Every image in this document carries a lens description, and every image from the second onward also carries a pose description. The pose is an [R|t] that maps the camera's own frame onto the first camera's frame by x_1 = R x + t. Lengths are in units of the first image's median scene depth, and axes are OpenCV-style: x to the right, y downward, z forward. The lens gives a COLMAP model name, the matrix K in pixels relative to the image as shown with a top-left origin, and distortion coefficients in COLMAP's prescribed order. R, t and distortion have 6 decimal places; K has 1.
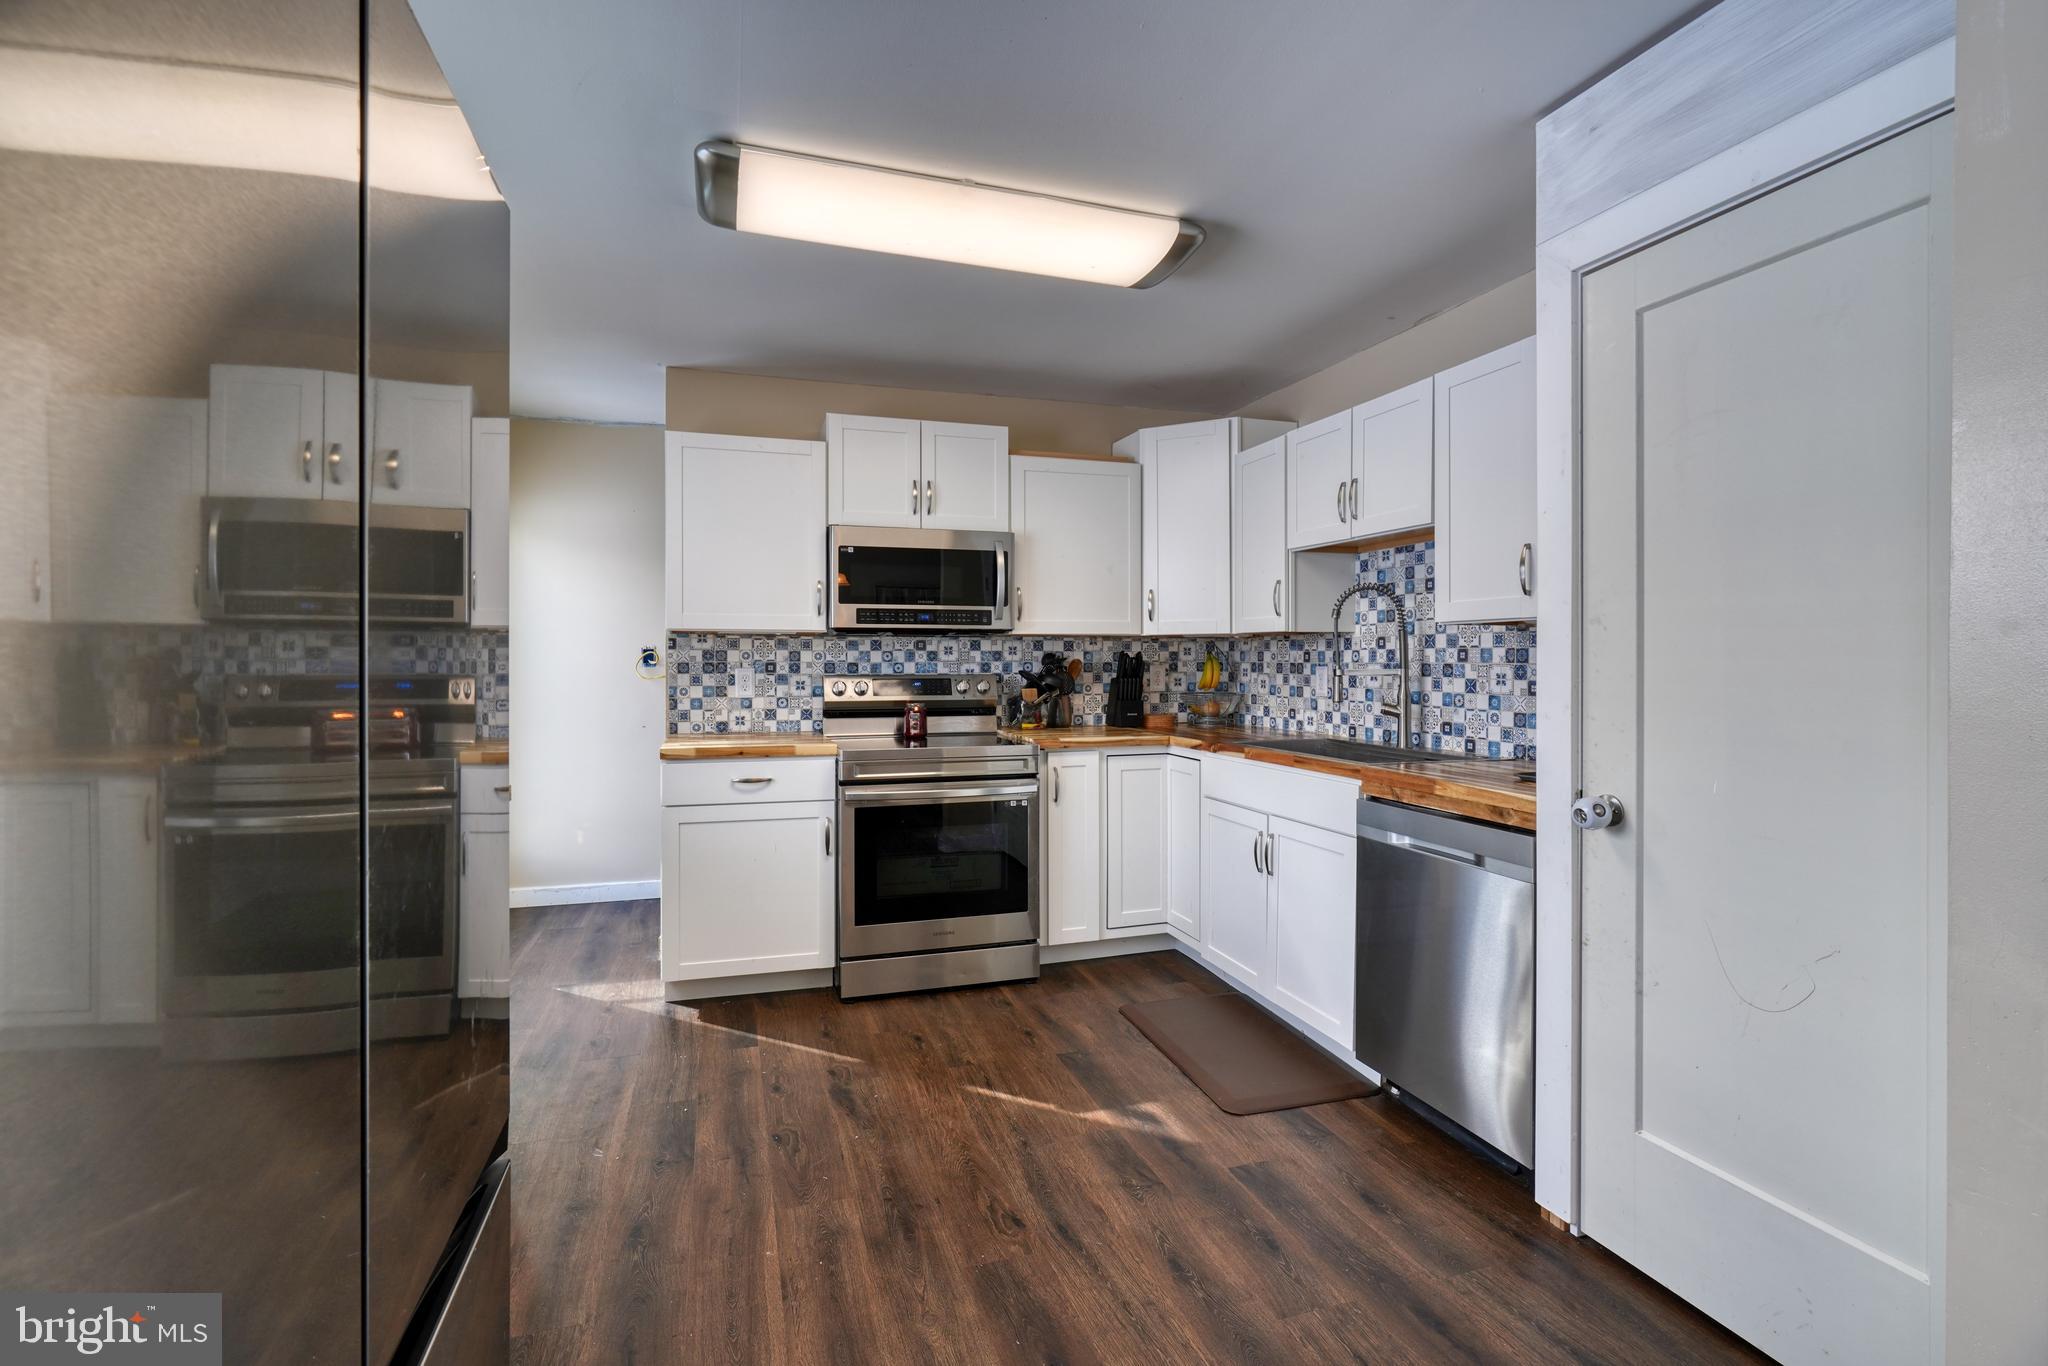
lens RADIAL K [[920.6, 0, 1011.1], [0, 920.6, 670.0], [0, 0, 1]] dist [-0.016749, 0.008200]
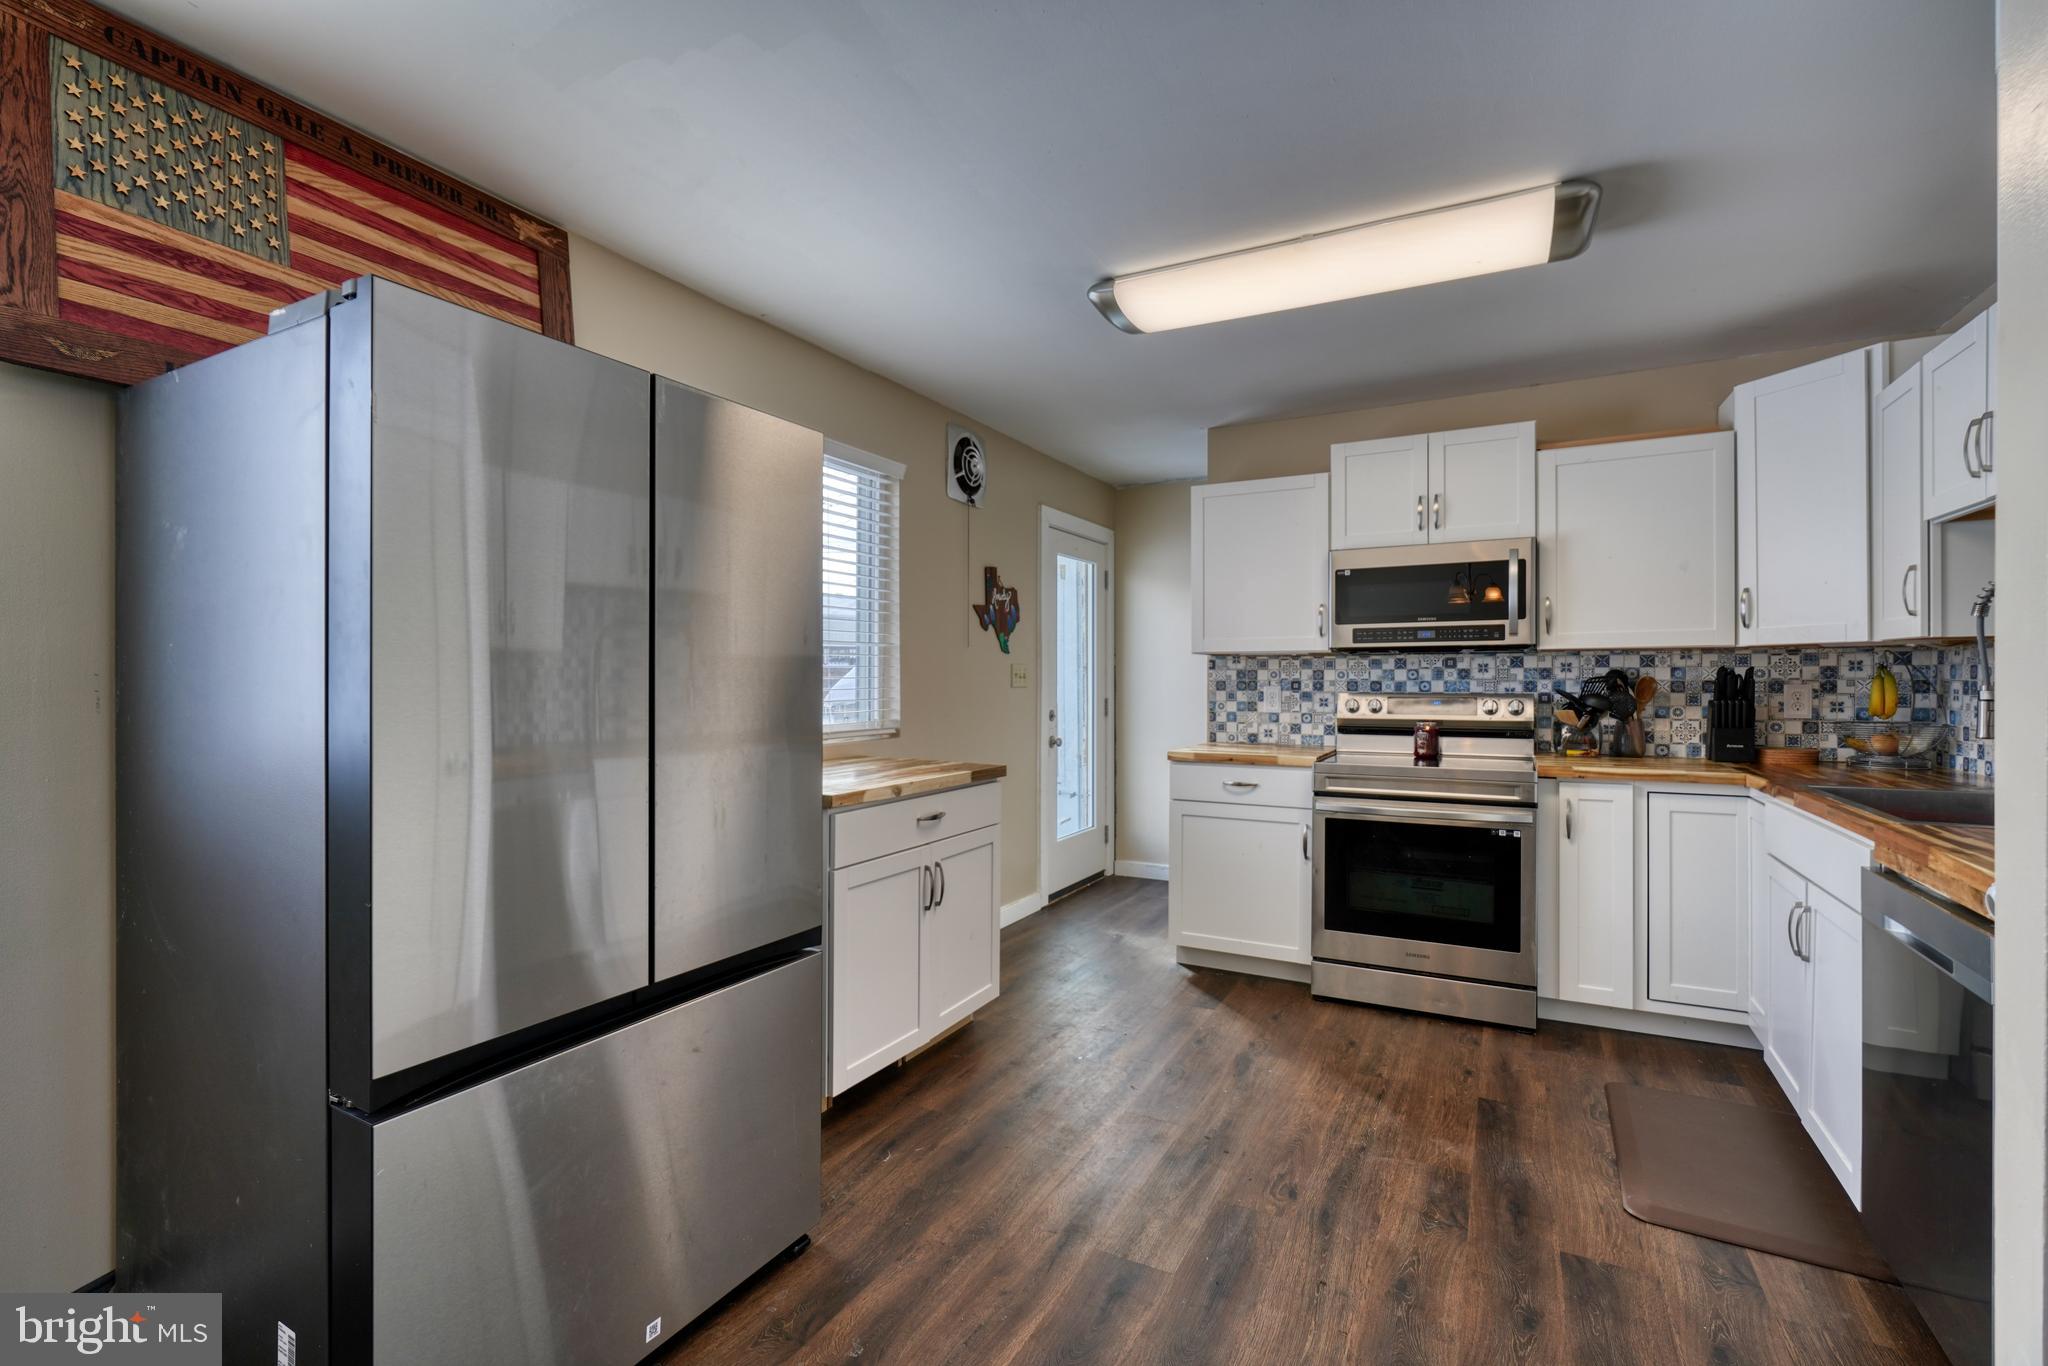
lens RADIAL K [[920.6, 0, 1001.9], [0, 920.6, 688.1], [0, 0, 1]] dist [-0.016749, 0.008200]
pose [[0.688328, 0.005500, -0.725379, 0.333502], [-0.005460, 0.999982, 0.002402, -0.000452], [0.725379, 0.002307, 0.688346, -0.002103]]
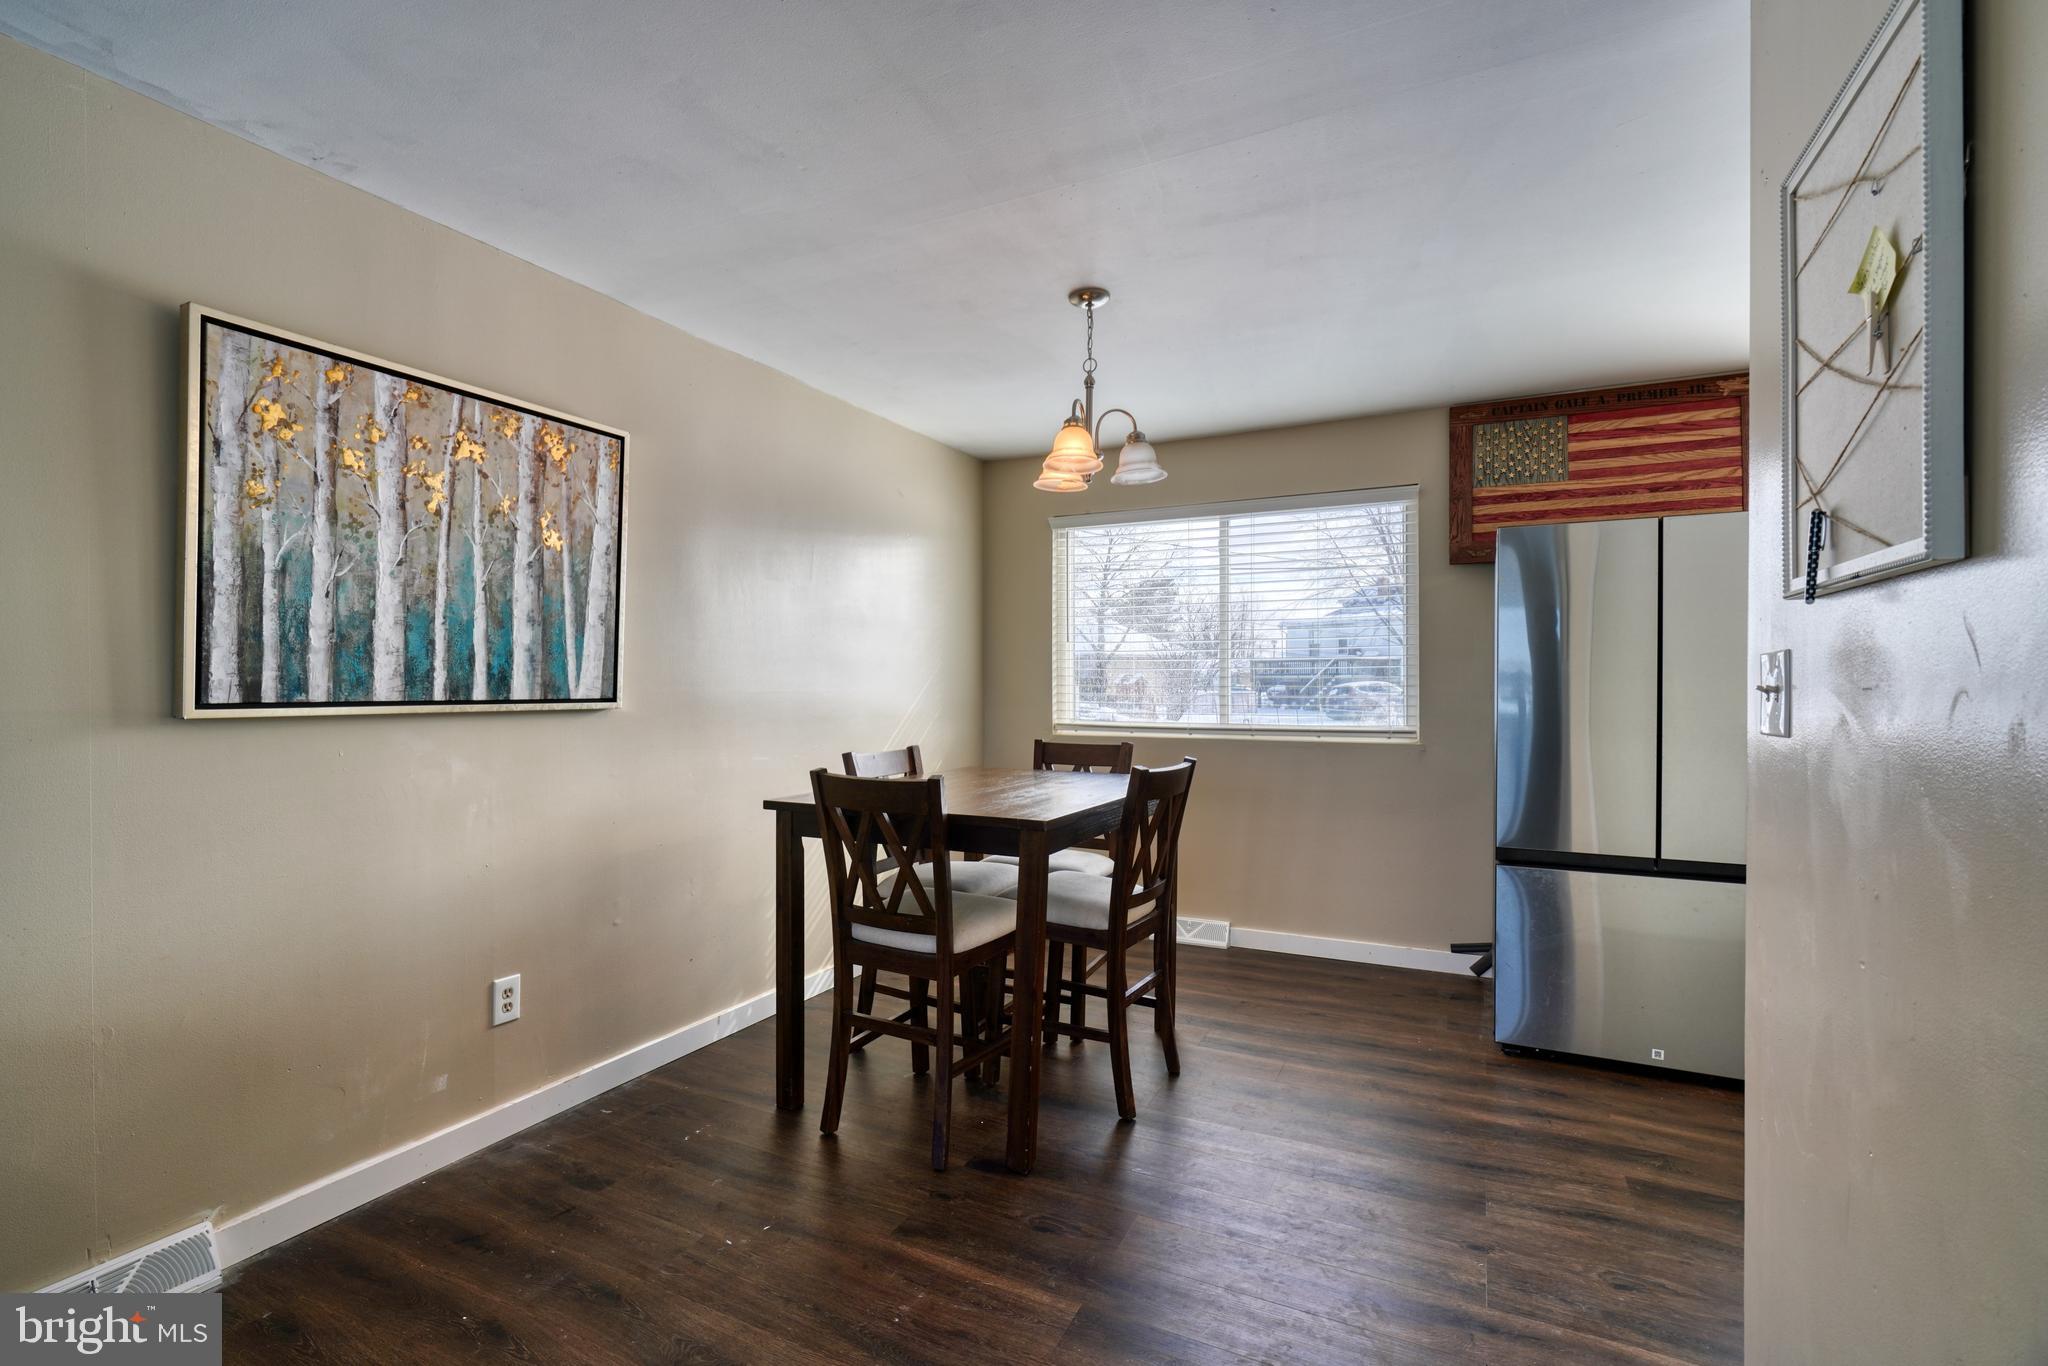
lens RADIAL K [[920.6, 0, 999.5], [0, 920.6, 690.0], [0, 0, 1]] dist [-0.016749, 0.008200]
pose [[-0.702588, 0.003861, -0.711586, 0.899137], [-0.005716, 0.999922, 0.011070, -0.007479], [0.711574, 0.011845, -0.702511, 0.354570]]
